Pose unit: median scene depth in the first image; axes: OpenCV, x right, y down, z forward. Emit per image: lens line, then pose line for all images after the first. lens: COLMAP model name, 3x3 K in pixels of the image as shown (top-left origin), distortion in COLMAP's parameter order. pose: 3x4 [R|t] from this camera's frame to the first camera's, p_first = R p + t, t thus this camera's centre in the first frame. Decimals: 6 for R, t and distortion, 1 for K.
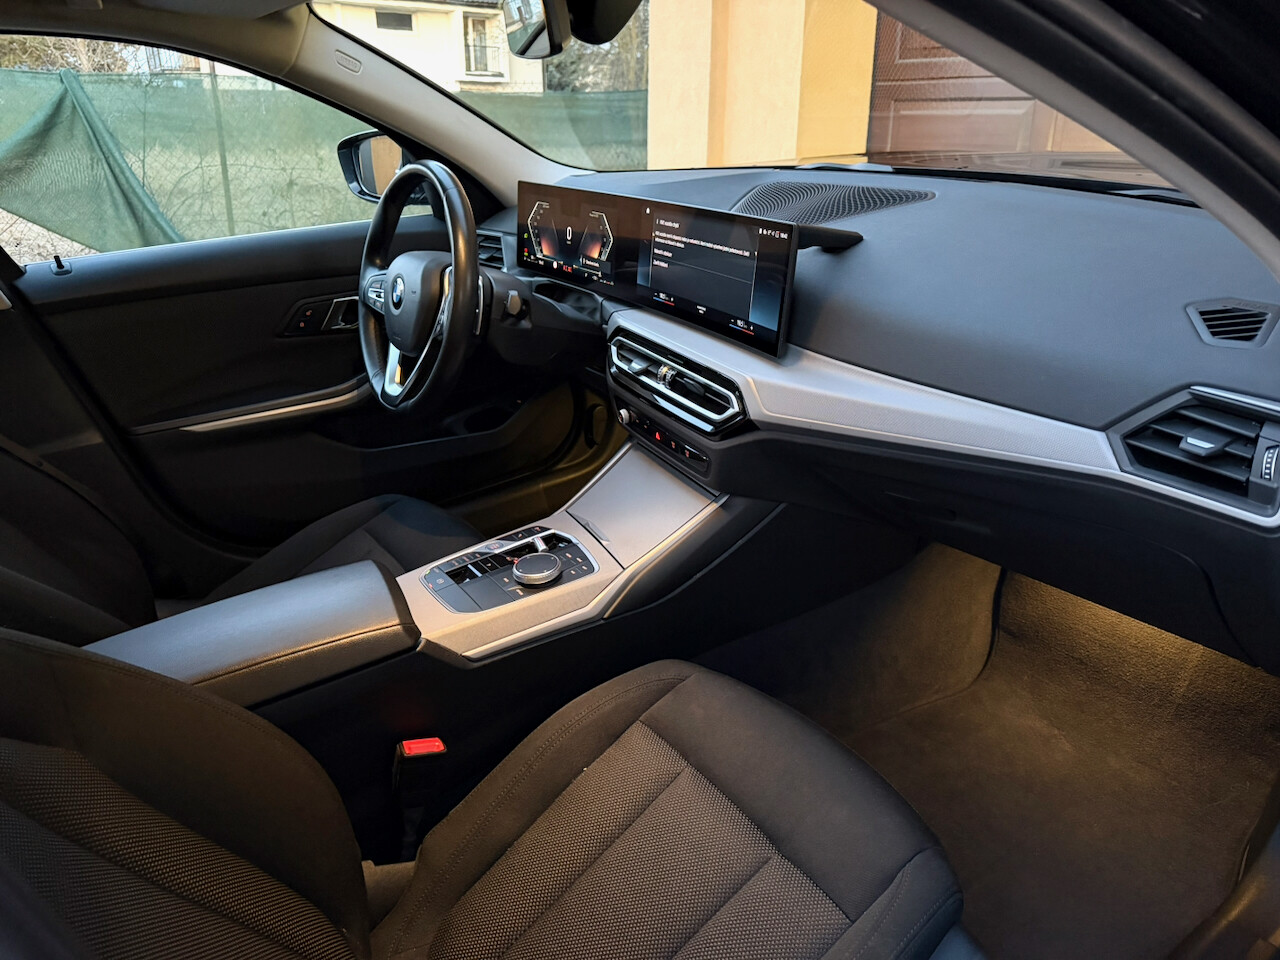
lens RADIAL K [[904.1, 0, 640.0], [0, 904.1, 485.5], [0, 0, 1]] dist [0.139551, -0.277886]
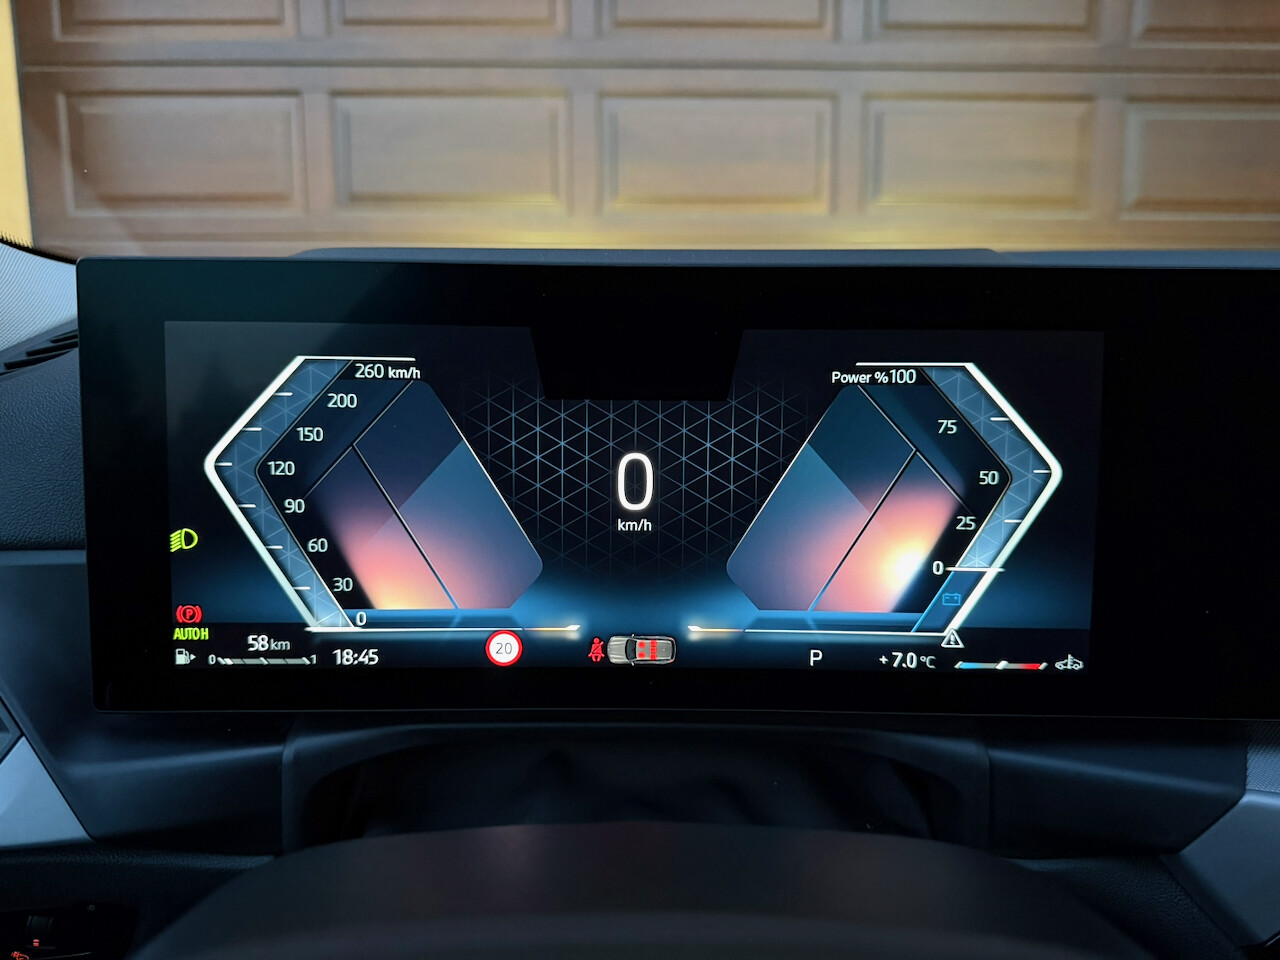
lens RADIAL K [[925.8, 0, 655.1], [0, 925.8, 478.7], [0, 0, 1]] dist [0.001573, -0.032838]
pose [[0.534817, -0.136320, 0.833899, -0.284938], [0.312931, 0.948680, -0.045614, -0.310378], [-0.784885, 0.285348, 0.550029, 1.031511]]
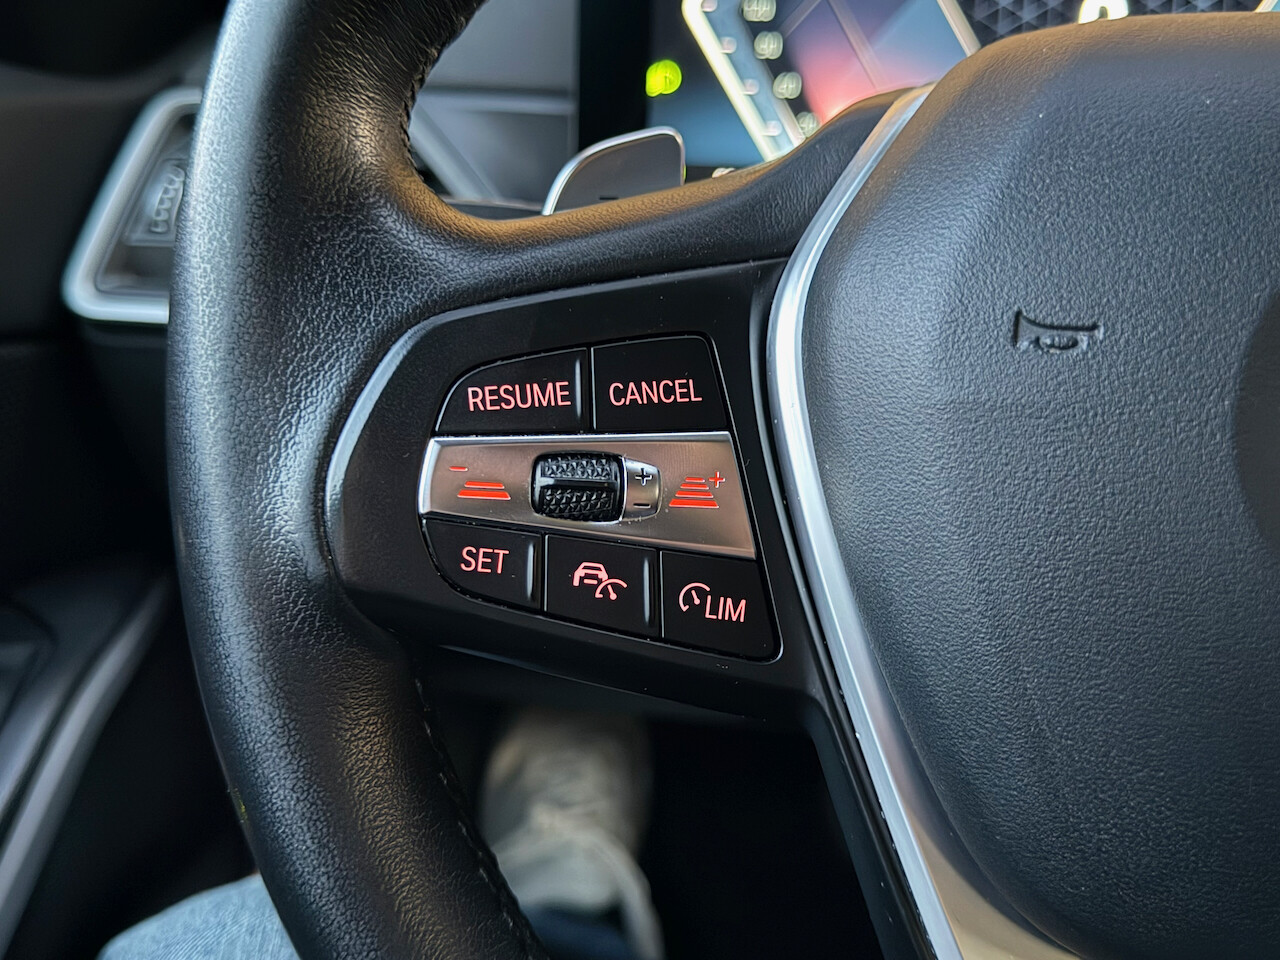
lens RADIAL K [[1288.3, 0, 639.1], [0, 1288.3, 480.1], [0, 0, 1]] dist [-0.003420, -0.002014]
pose [[0.666425, -0.165696, 0.726927, -0.438298], [0.237176, 0.971459, 0.003999, -0.239225], [-0.706842, 0.169744, 0.686704, 1.035891]]
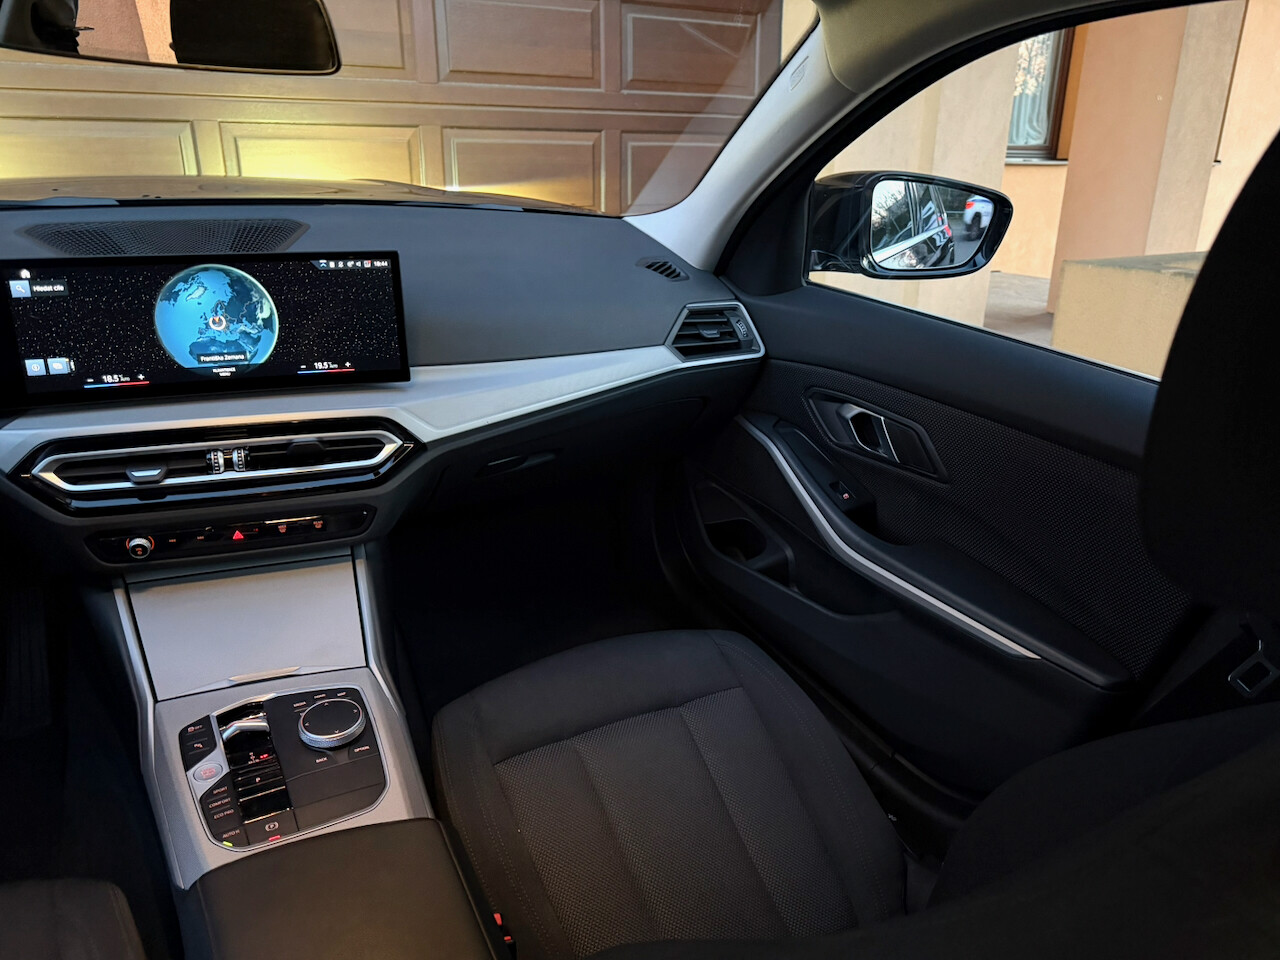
lens RADIAL K [[918.9, 0, 647.8], [0, 918.9, 485.8], [0, 0, 1]] dist [0.000291, -0.002223]
pose [[0.081515, -0.346186, 0.934618, -0.667368], [0.355387, 0.886194, 0.297254, -0.198241], [-0.931158, 0.307920, 0.195268, 0.473480]]
